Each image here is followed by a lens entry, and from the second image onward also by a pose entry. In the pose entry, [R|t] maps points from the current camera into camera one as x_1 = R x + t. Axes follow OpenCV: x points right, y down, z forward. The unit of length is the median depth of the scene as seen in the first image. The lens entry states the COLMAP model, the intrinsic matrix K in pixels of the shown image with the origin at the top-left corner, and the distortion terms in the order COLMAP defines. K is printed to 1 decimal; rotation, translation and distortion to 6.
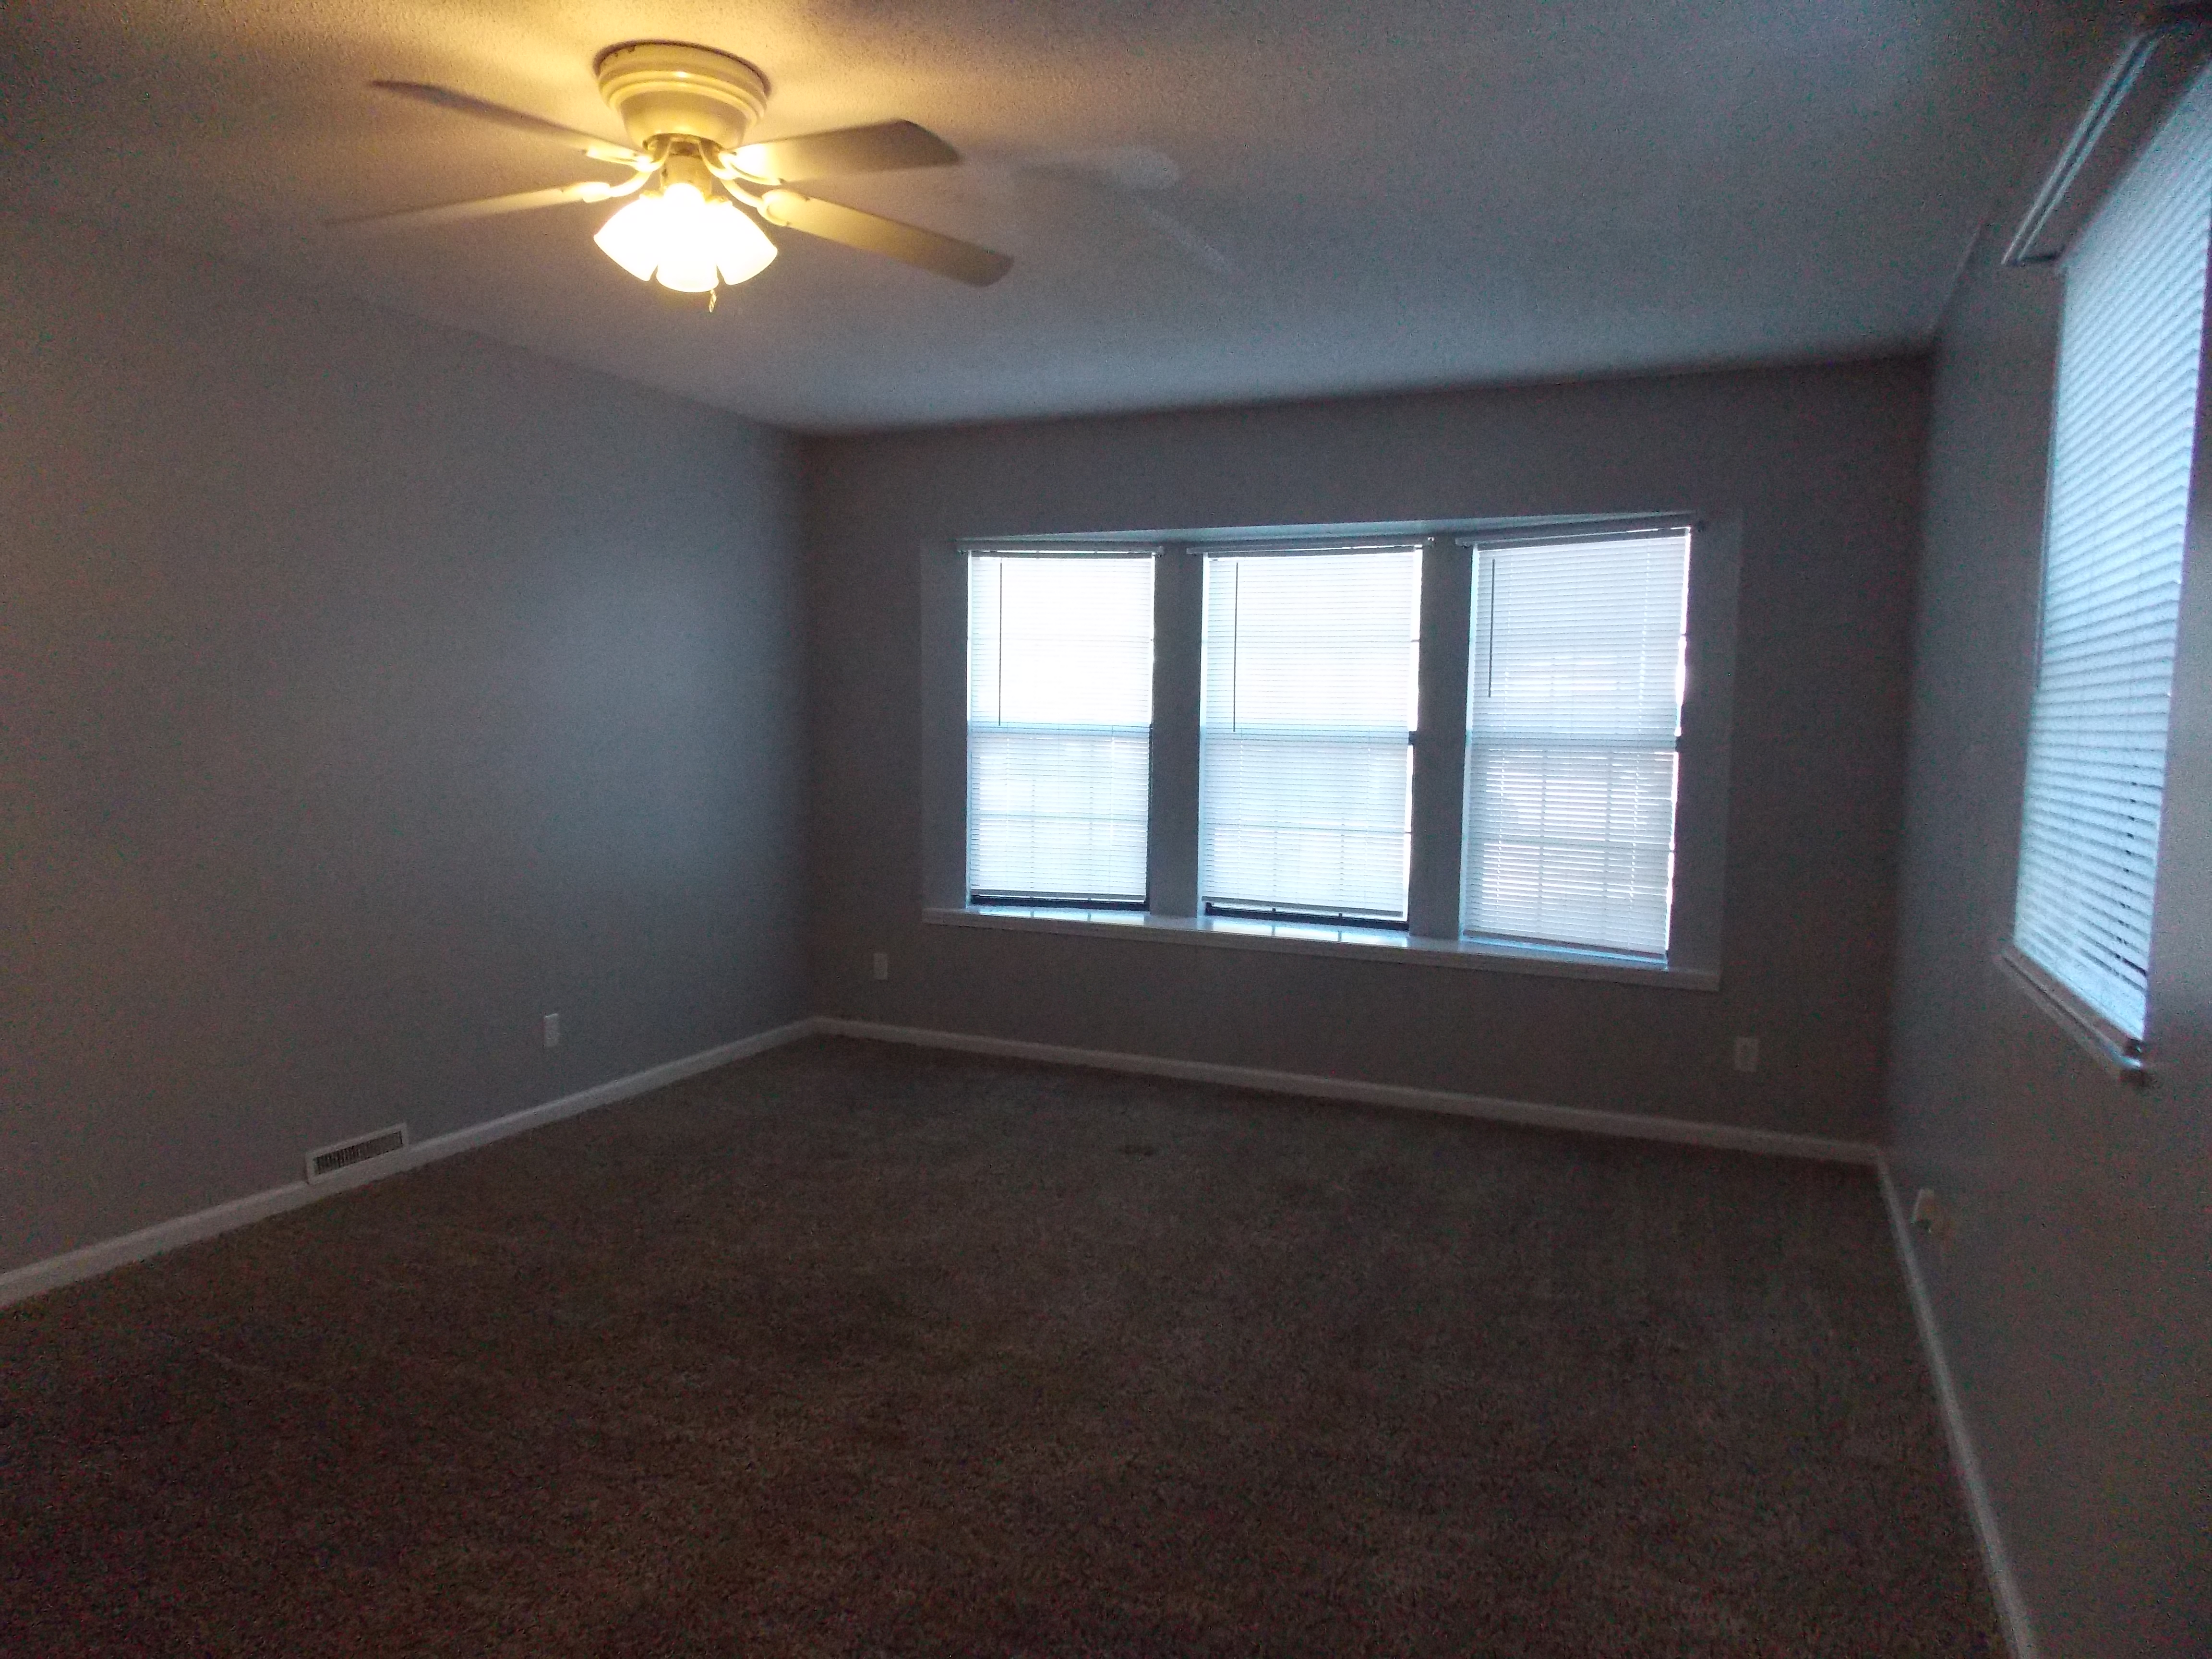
lens RADIAL K [[1454.8, 0, 1111.2], [0, 1454.8, 814.8], [0, 0, 1]] dist [0.002686, -0.001713]
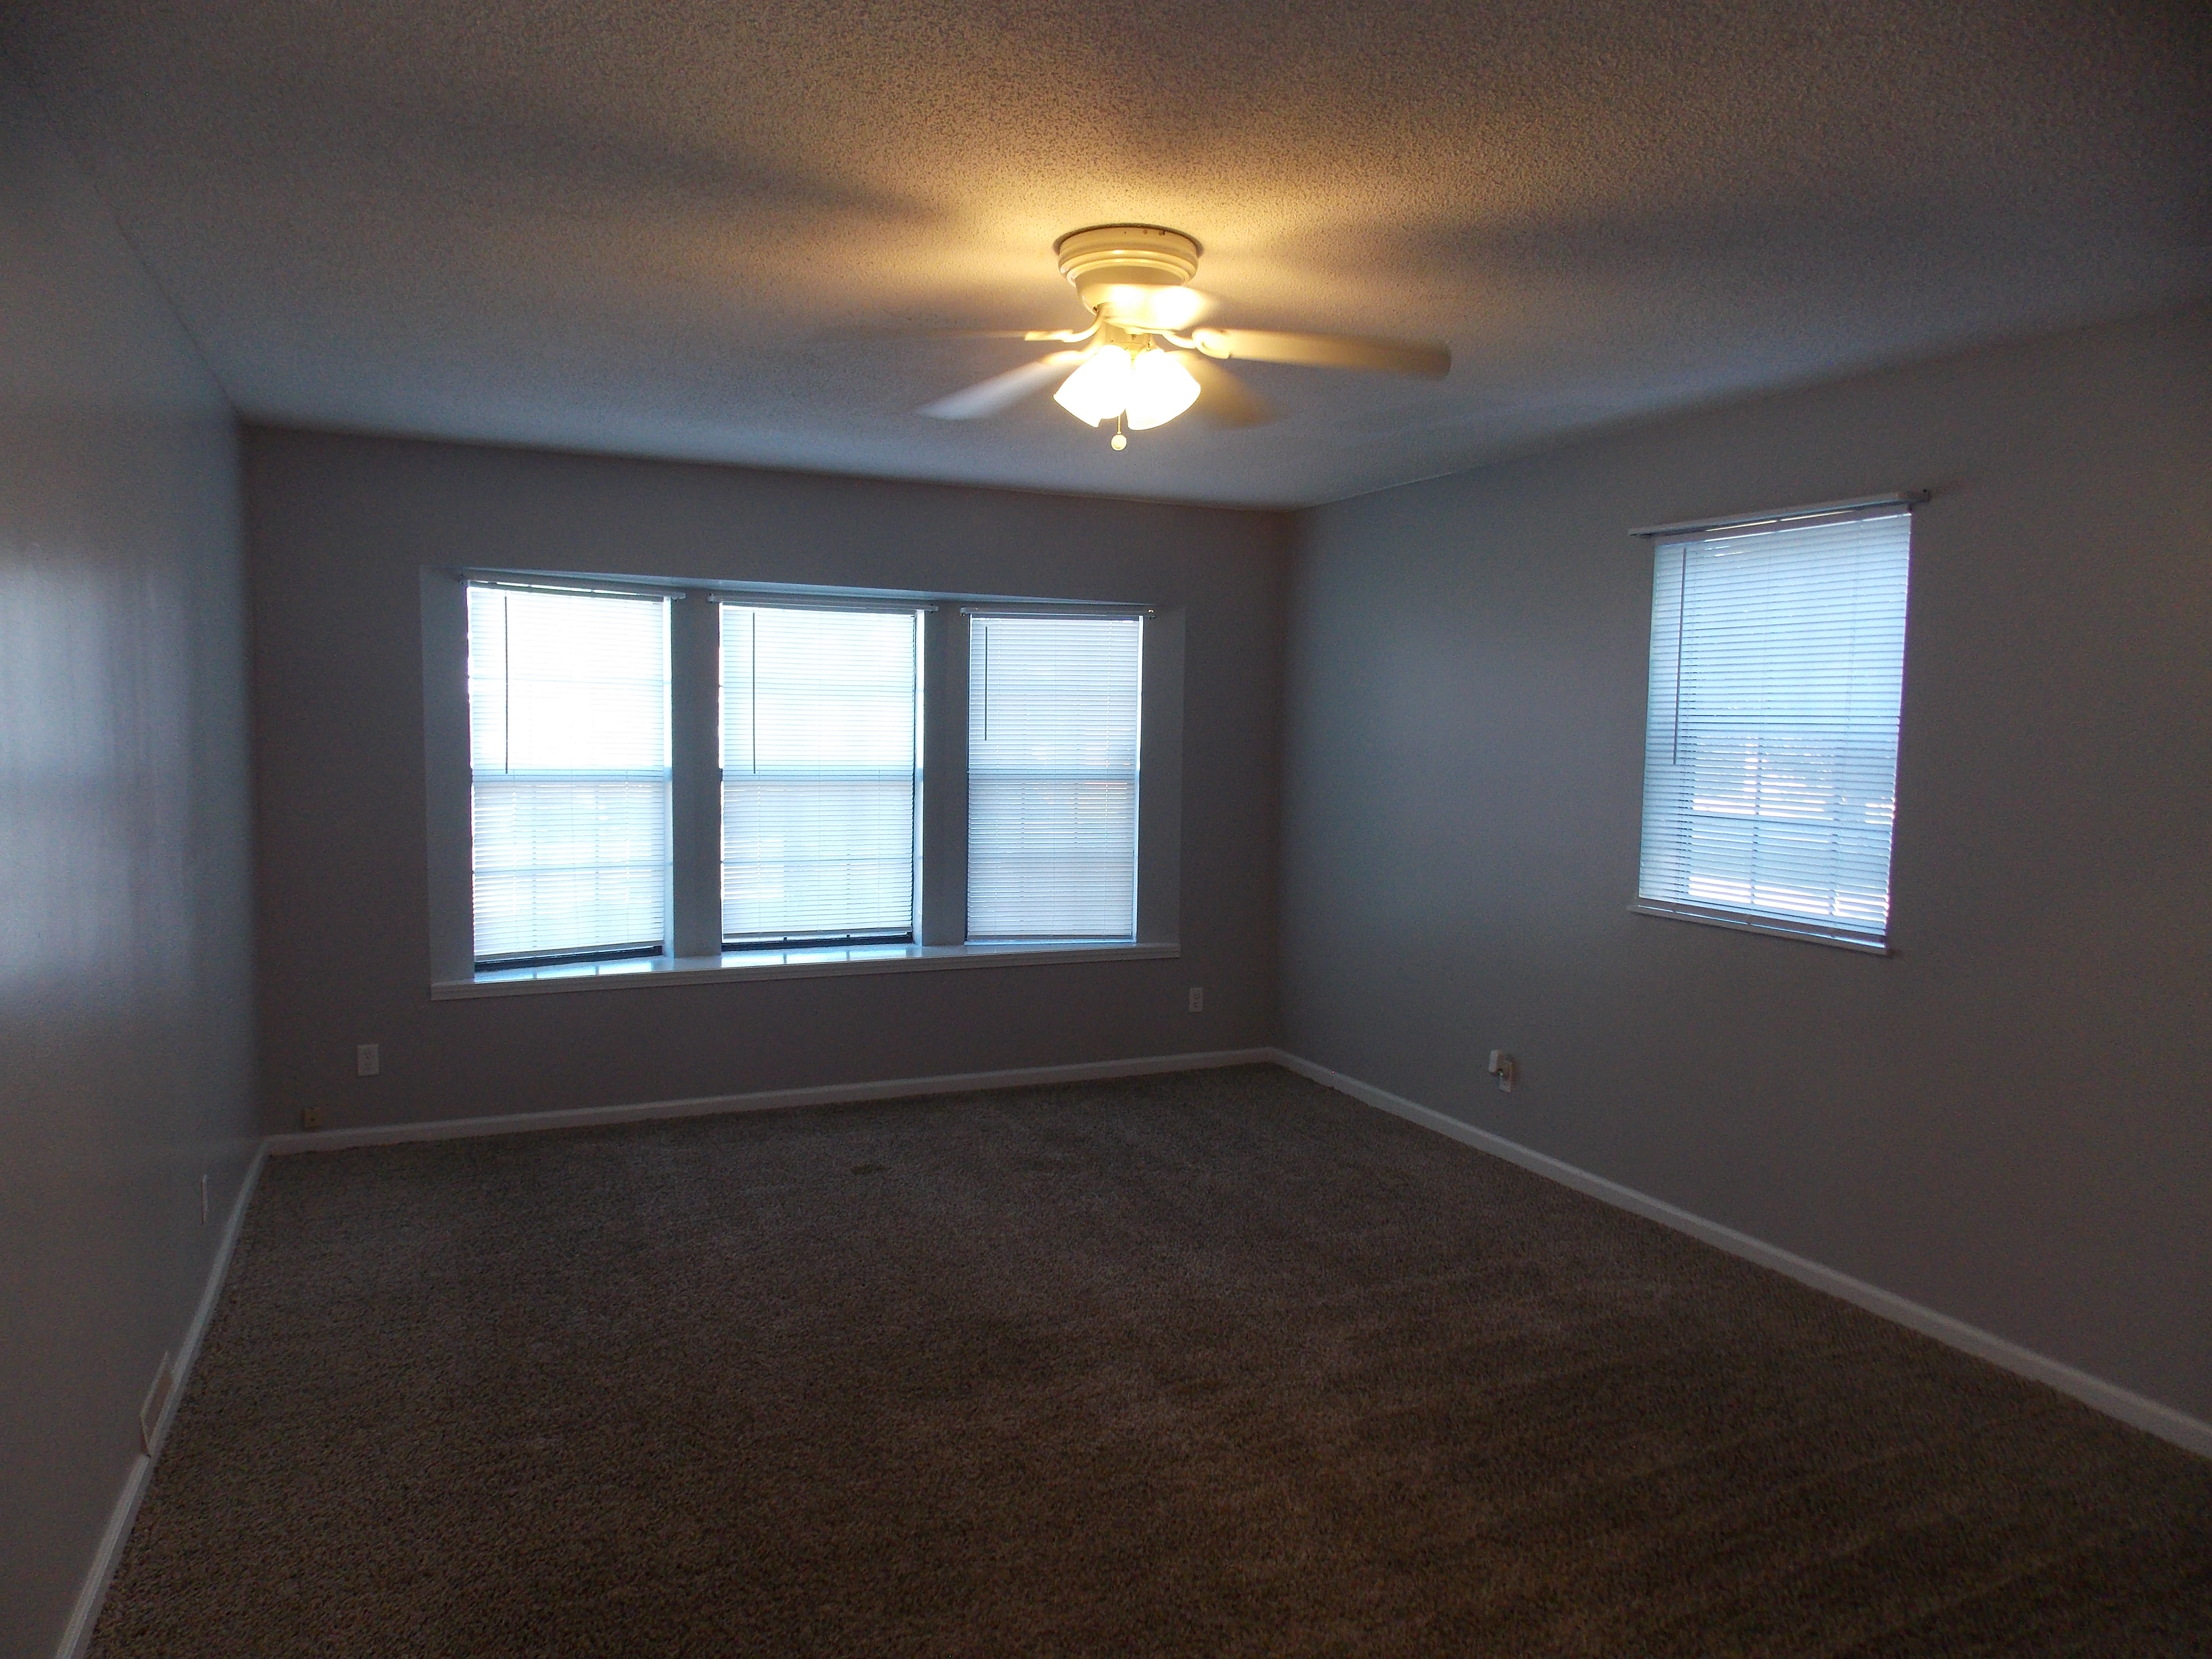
lens RADIAL K [[1483.1, 0, 1104.5], [0, 1483.1, 815.7], [0, 0, 1]] dist [0.057937, -0.052920]
pose [[0.670747, -0.054964, 0.739647, -0.545070], [0.045423, 0.998423, 0.033002, -0.051094], [-0.740294, 0.011461, 0.672186, 0.093554]]
